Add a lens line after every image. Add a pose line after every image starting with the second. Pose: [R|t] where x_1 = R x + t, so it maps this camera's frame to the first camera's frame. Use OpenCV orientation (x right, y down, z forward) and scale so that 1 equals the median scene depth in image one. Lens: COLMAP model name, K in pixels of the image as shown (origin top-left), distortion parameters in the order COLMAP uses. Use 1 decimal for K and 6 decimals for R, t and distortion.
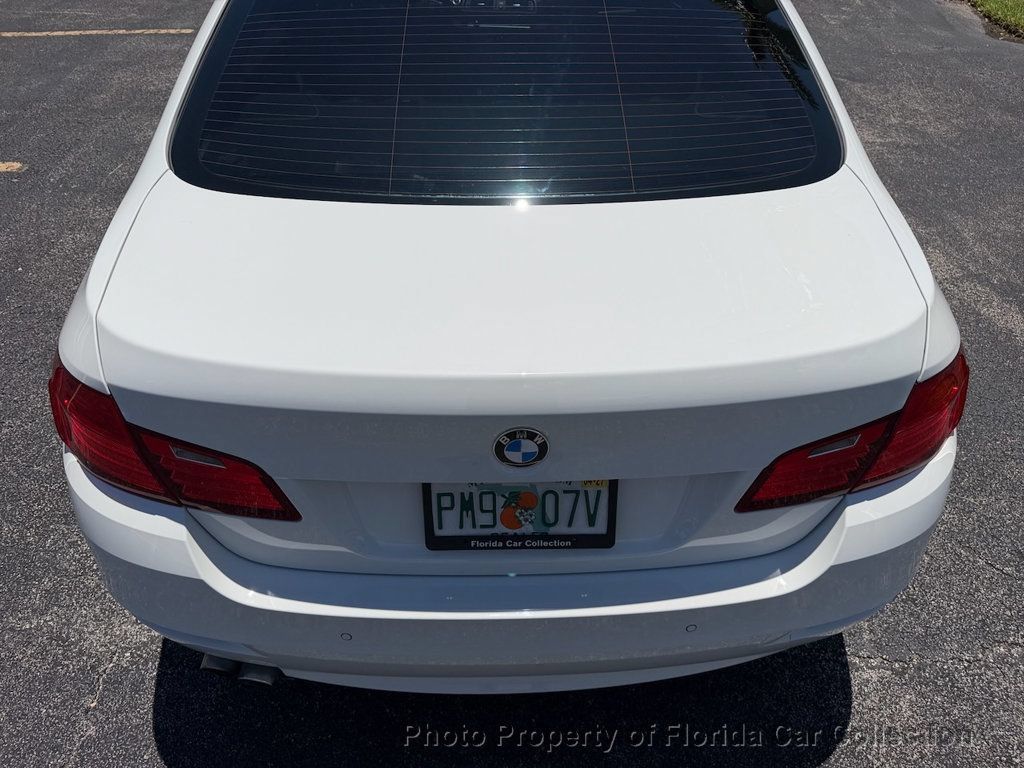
lens RADIAL K [[727.2, 0, 506.5], [0, 727.2, 382.7], [0, 0, 1]] dist [-0.005481, 0.000819]
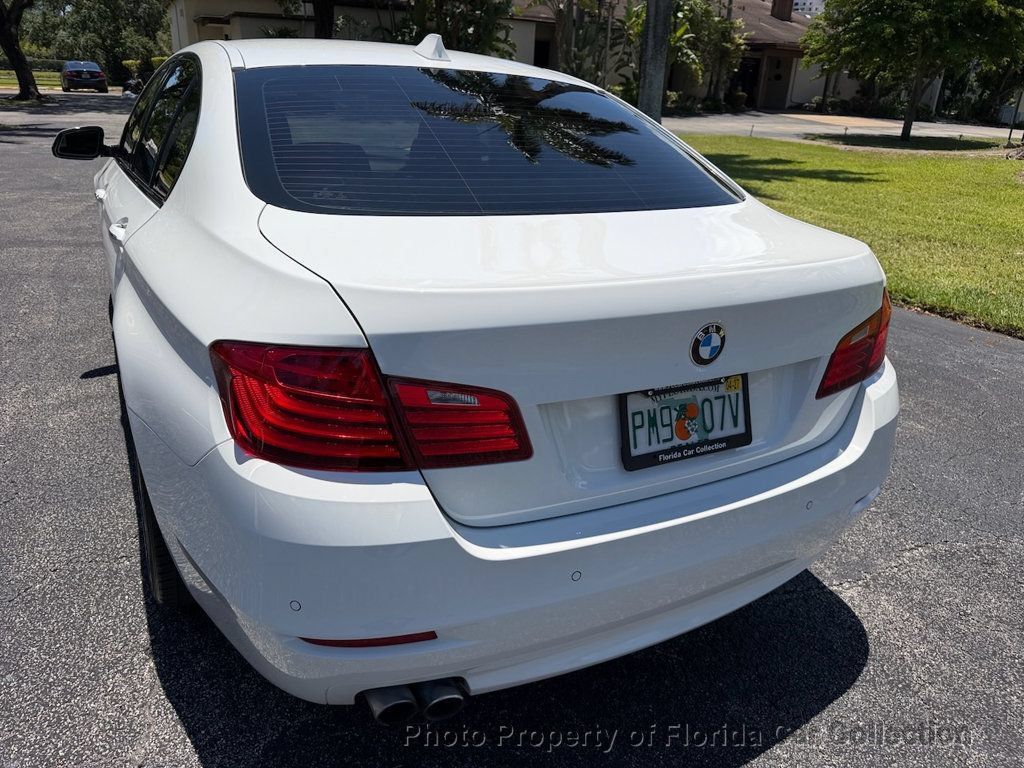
lens RADIAL K [[727.2, 0, 506.5], [0, 727.2, 382.7], [0, 0, 1]] dist [-0.005481, 0.000819]
pose [[0.893863, -0.122474, 0.431287, -0.737420], [0.243542, 0.940304, -0.237731, 0.321715], [-0.376425, 0.317535, 0.870331, 0.060990]]
